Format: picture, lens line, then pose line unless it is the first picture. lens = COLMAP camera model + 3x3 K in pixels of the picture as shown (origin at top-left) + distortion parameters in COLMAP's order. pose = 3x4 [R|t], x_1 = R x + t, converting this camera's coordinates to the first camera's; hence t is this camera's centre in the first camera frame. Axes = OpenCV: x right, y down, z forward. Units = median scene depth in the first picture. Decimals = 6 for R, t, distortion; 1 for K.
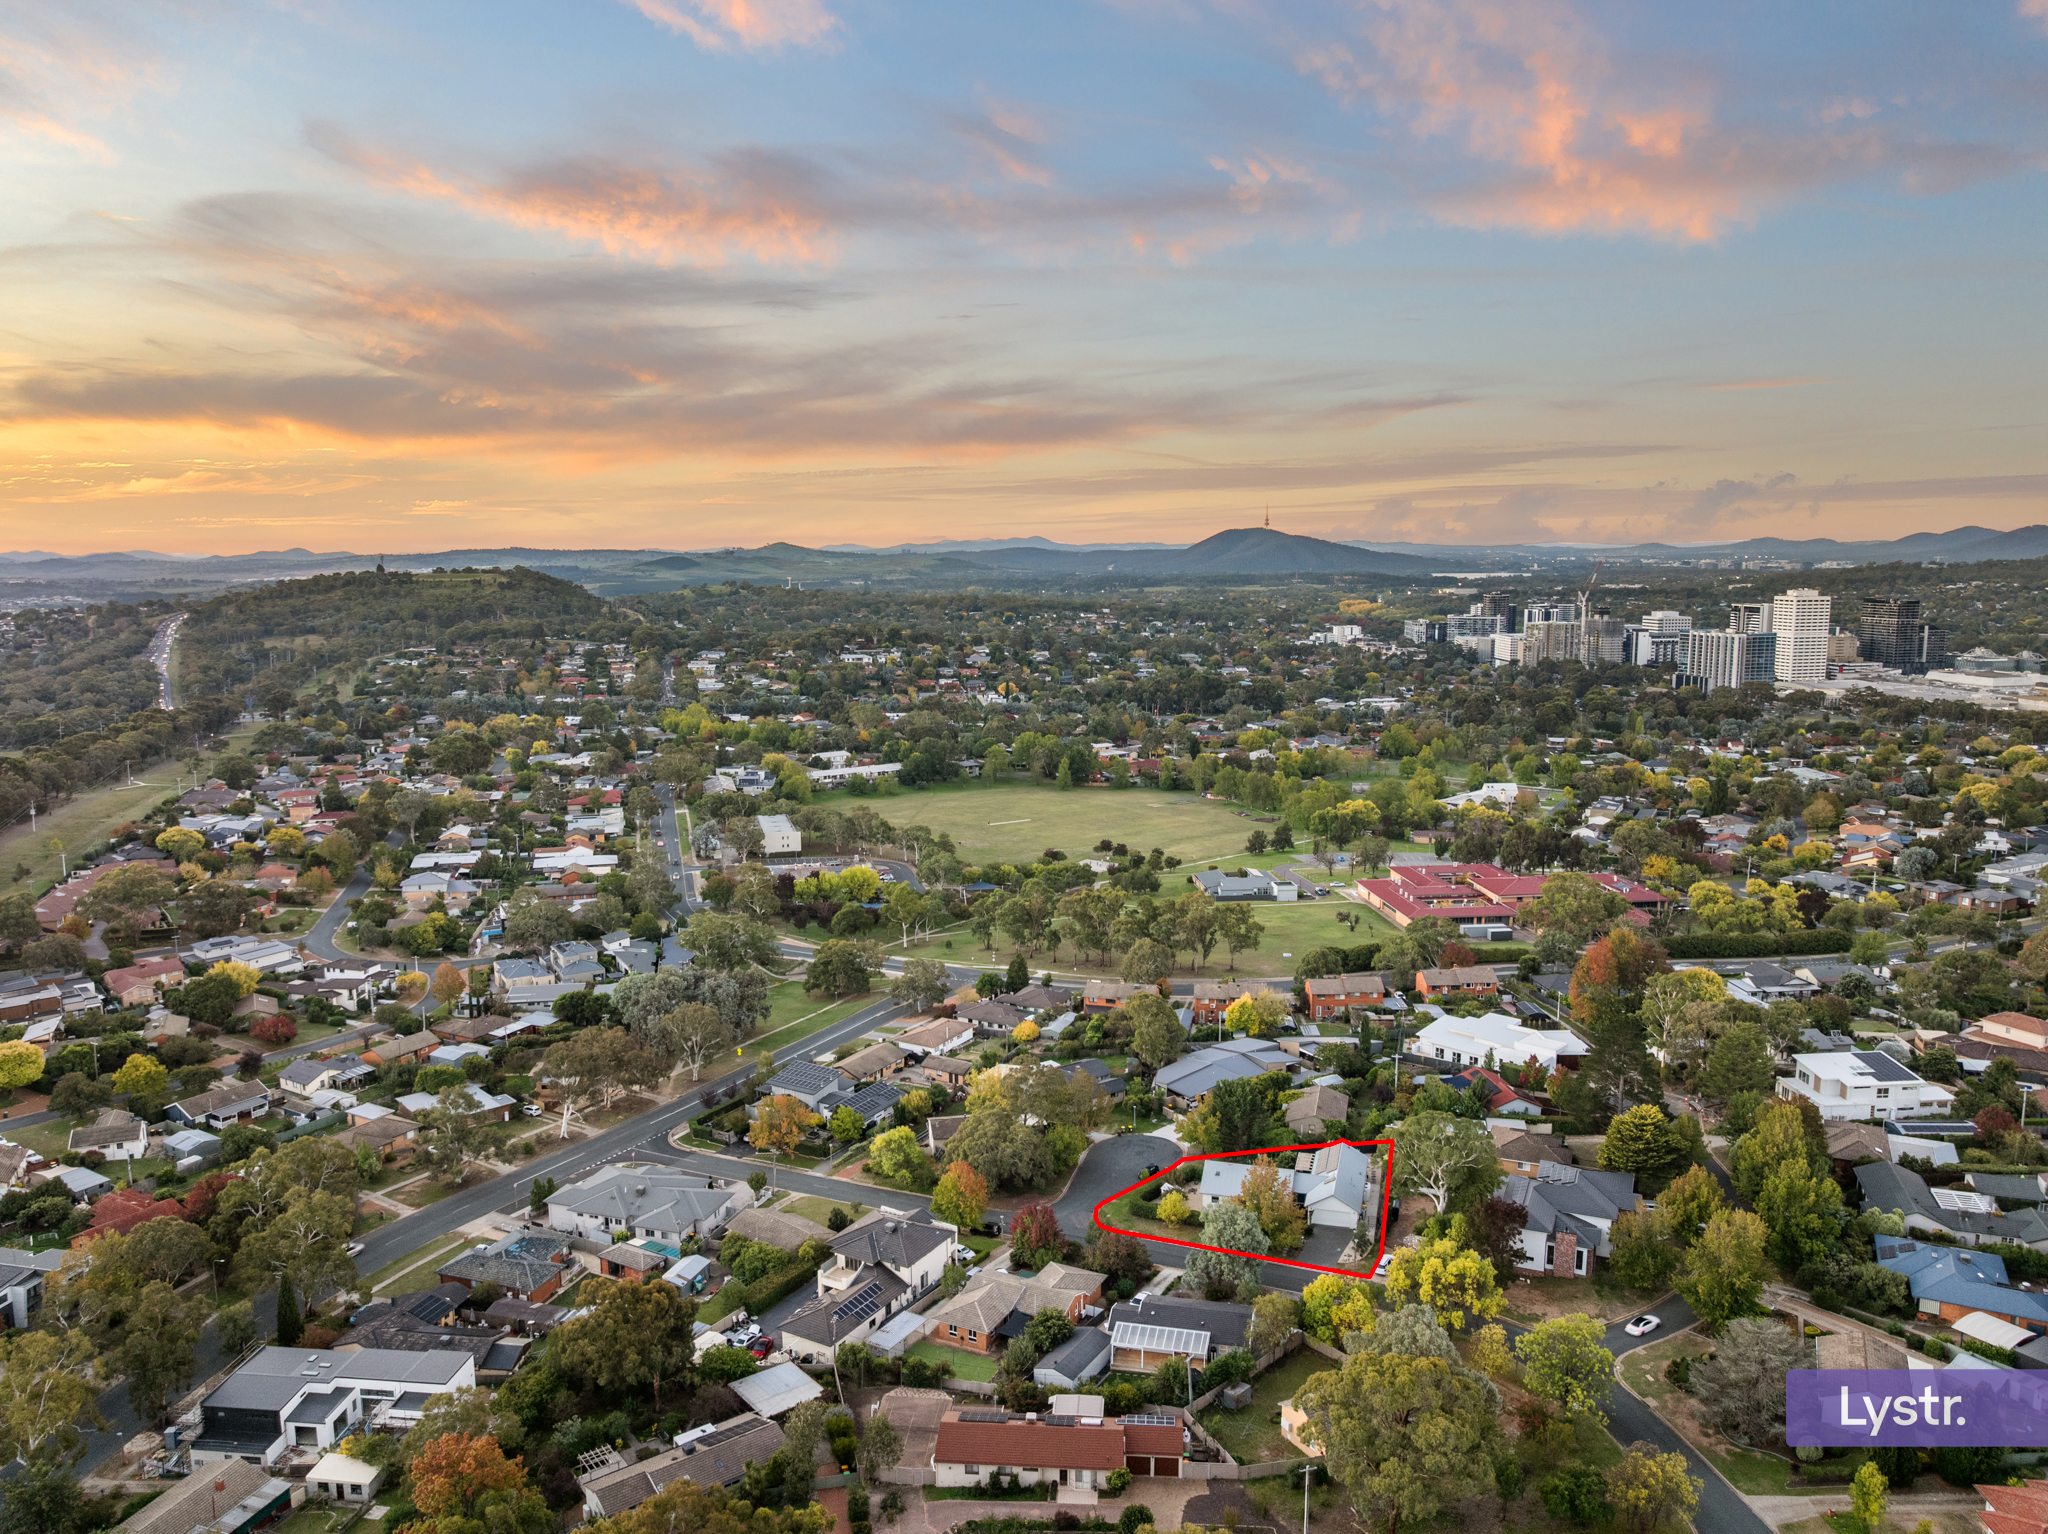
lens RADIAL K [[1480.5, 0, 1013.8], [0, 1480.5, 777.9], [0, 0, 1]] dist [-0.027215, -0.017618]
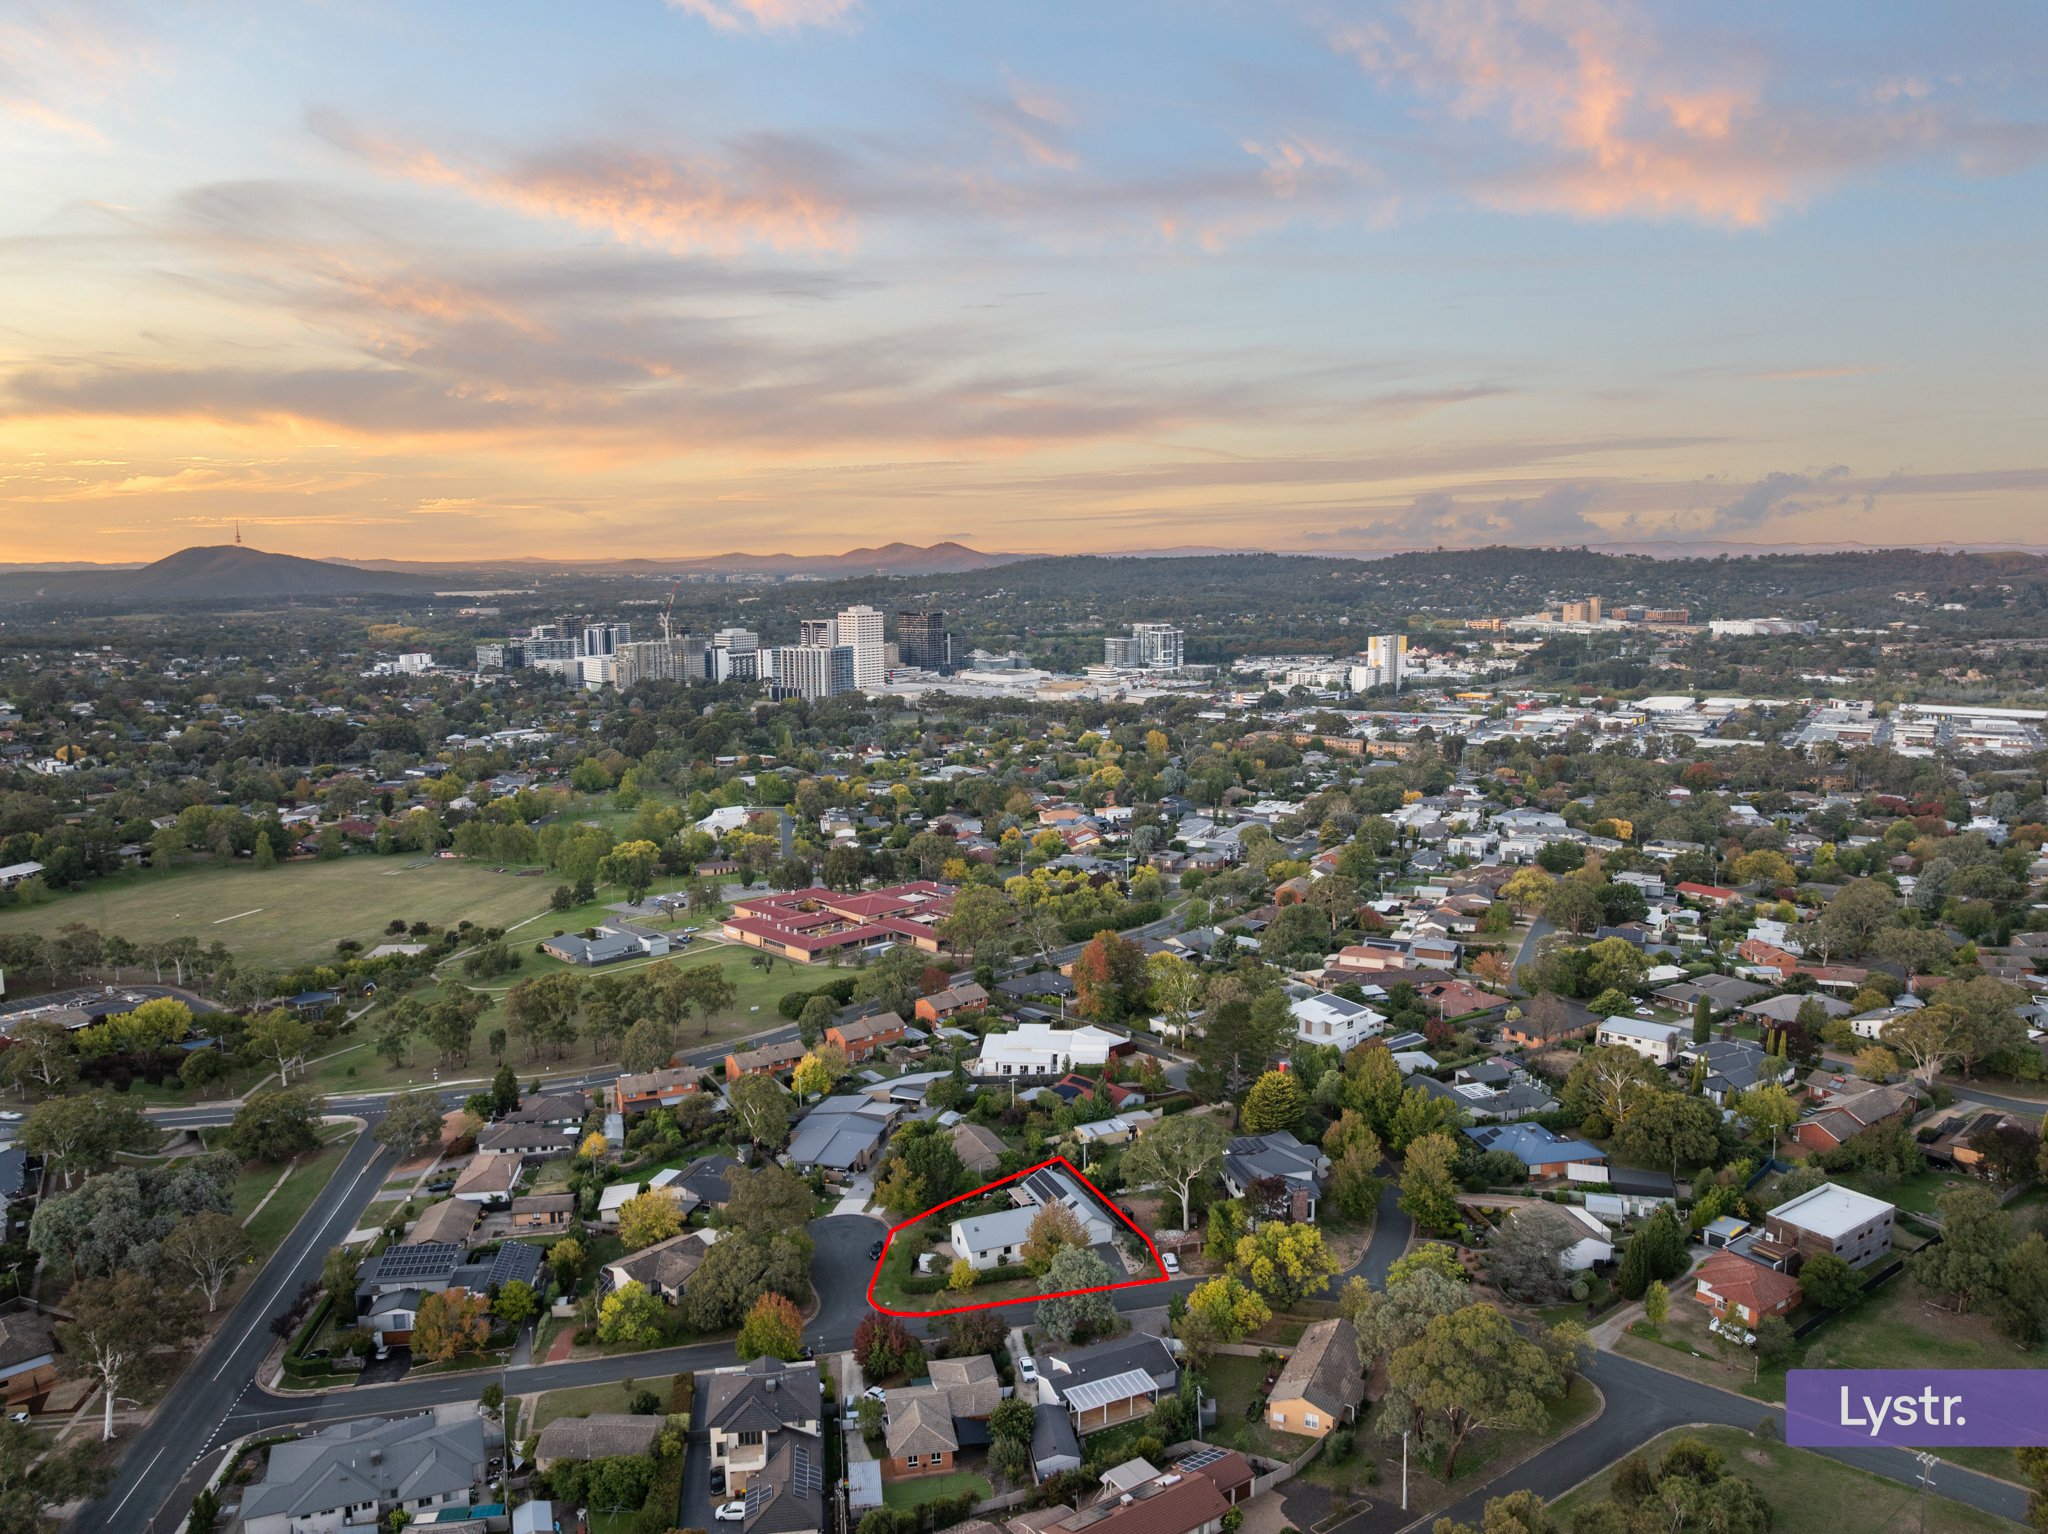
lens RADIAL K [[1480.5, 0, 1030.6], [0, 1480.5, 762.2], [0, 0, 1]] dist [-0.027215, -0.017618]
pose [[0.770595, -0.087307, 0.631317, -0.203888], [0.099174, 0.994933, 0.016539, -0.030827], [-0.629562, 0.049866, 0.775348, 0.073861]]
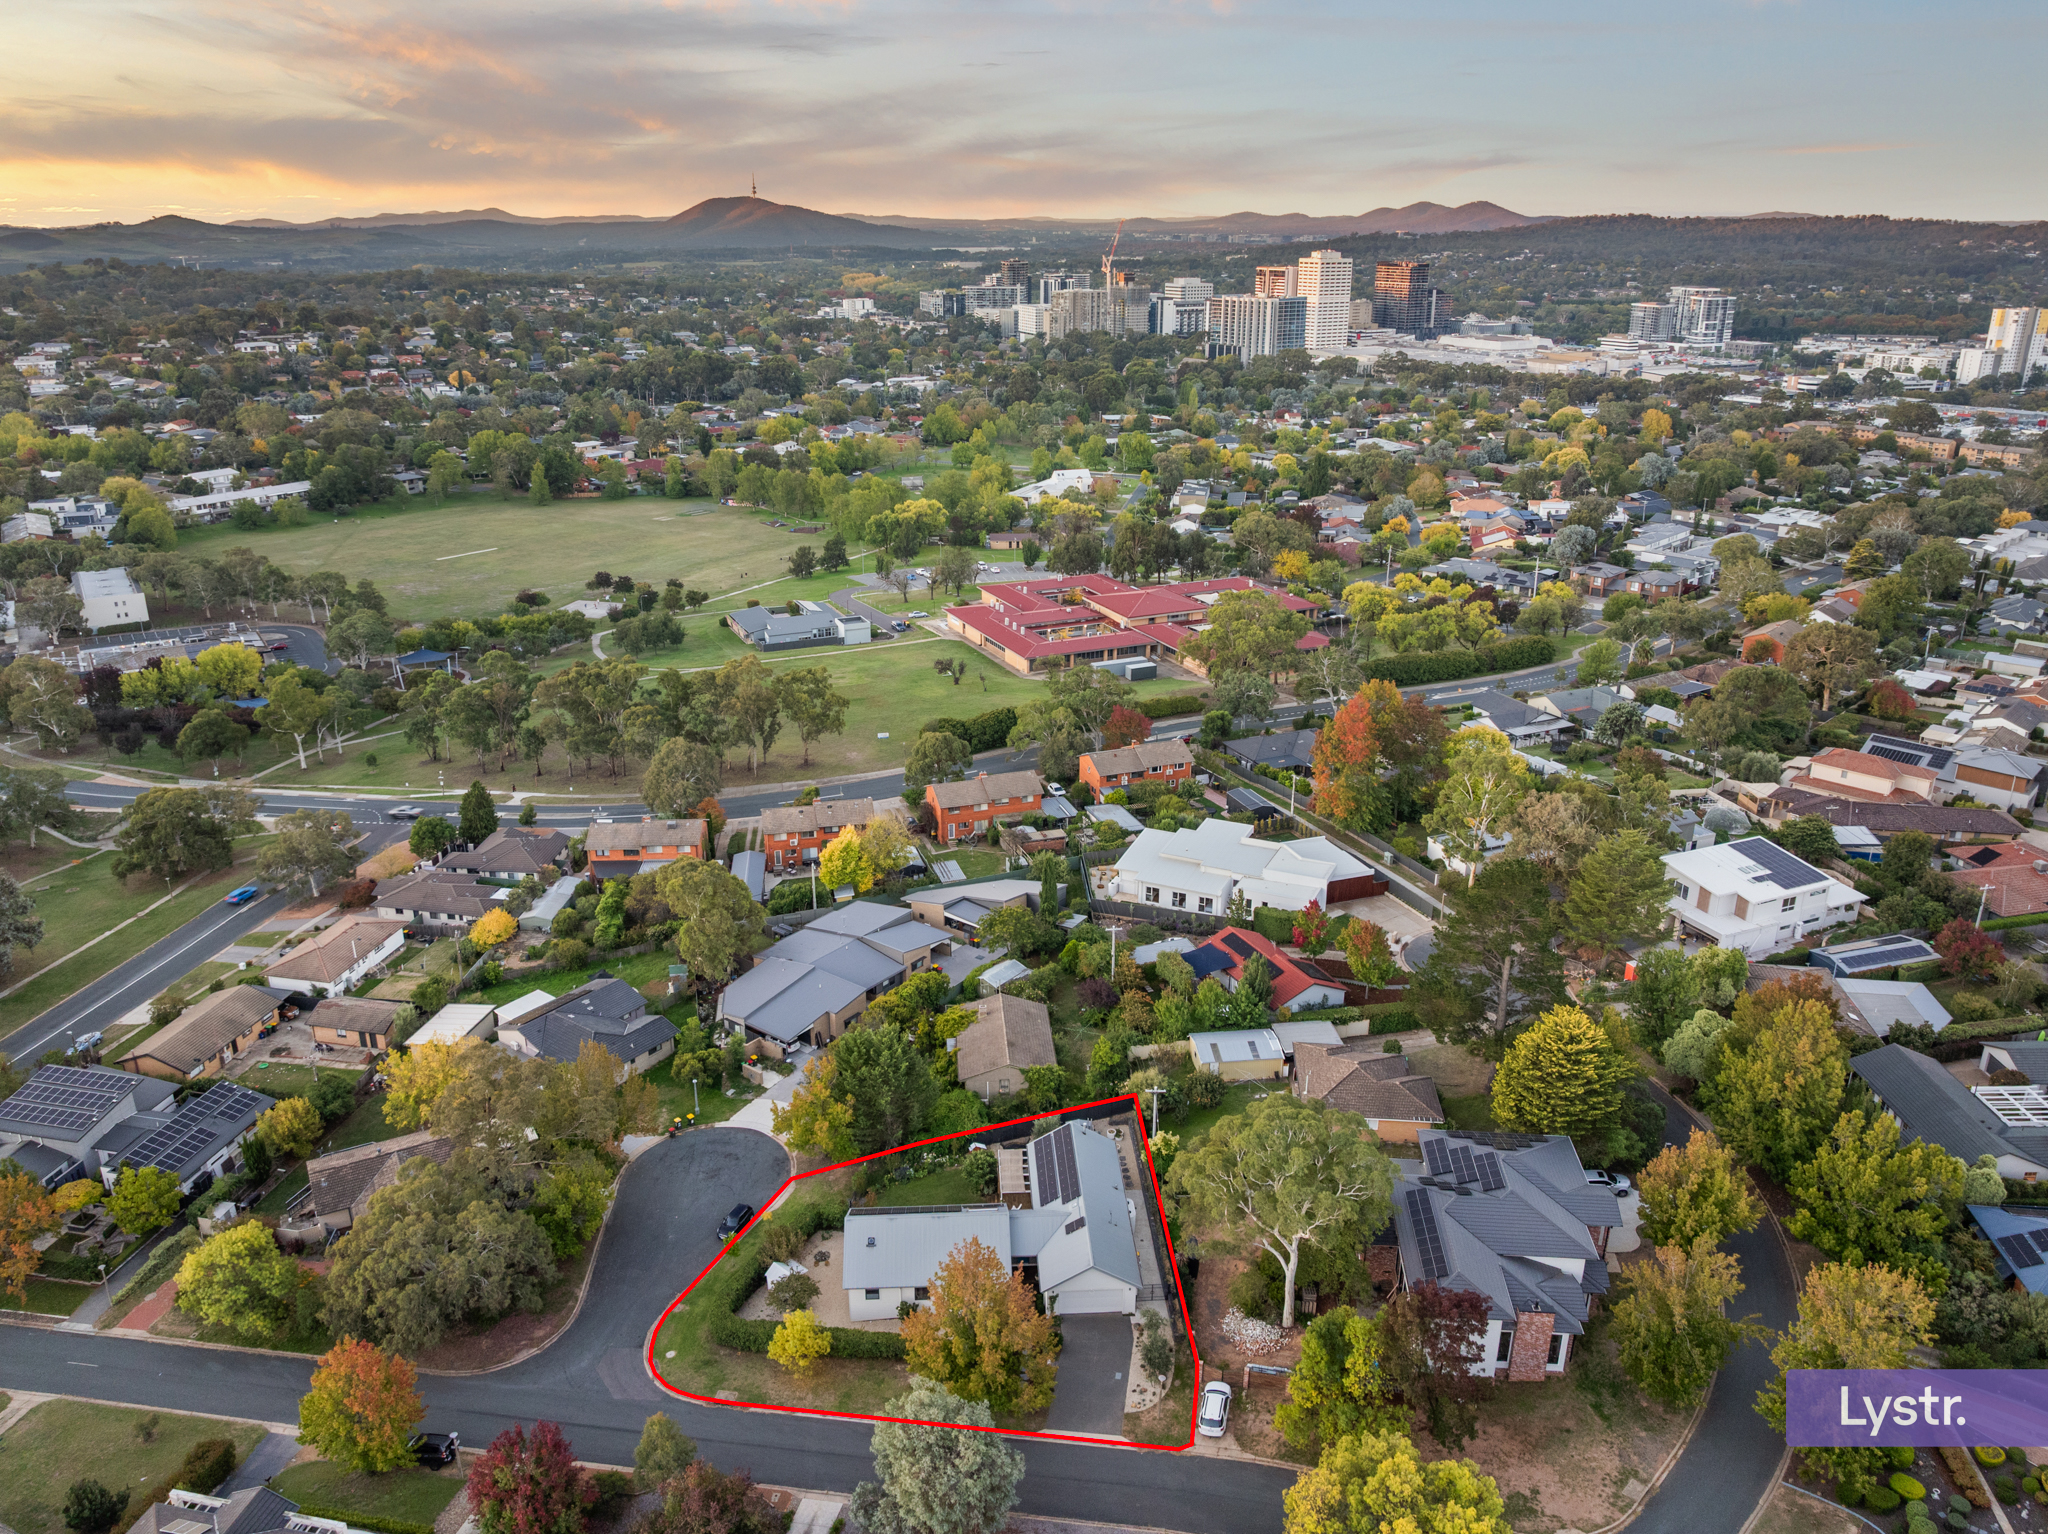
lens RADIAL K [[1480.5, 0, 1031.0], [0, 1480.5, 764.2], [0, 0, 1]] dist [-0.027215, -0.017618]
pose [[0.941277, -0.108659, 0.319672, 0.018032], [0.044764, 0.978603, 0.200827, -0.003289], [-0.334654, -0.174724, 0.926001, 0.231459]]
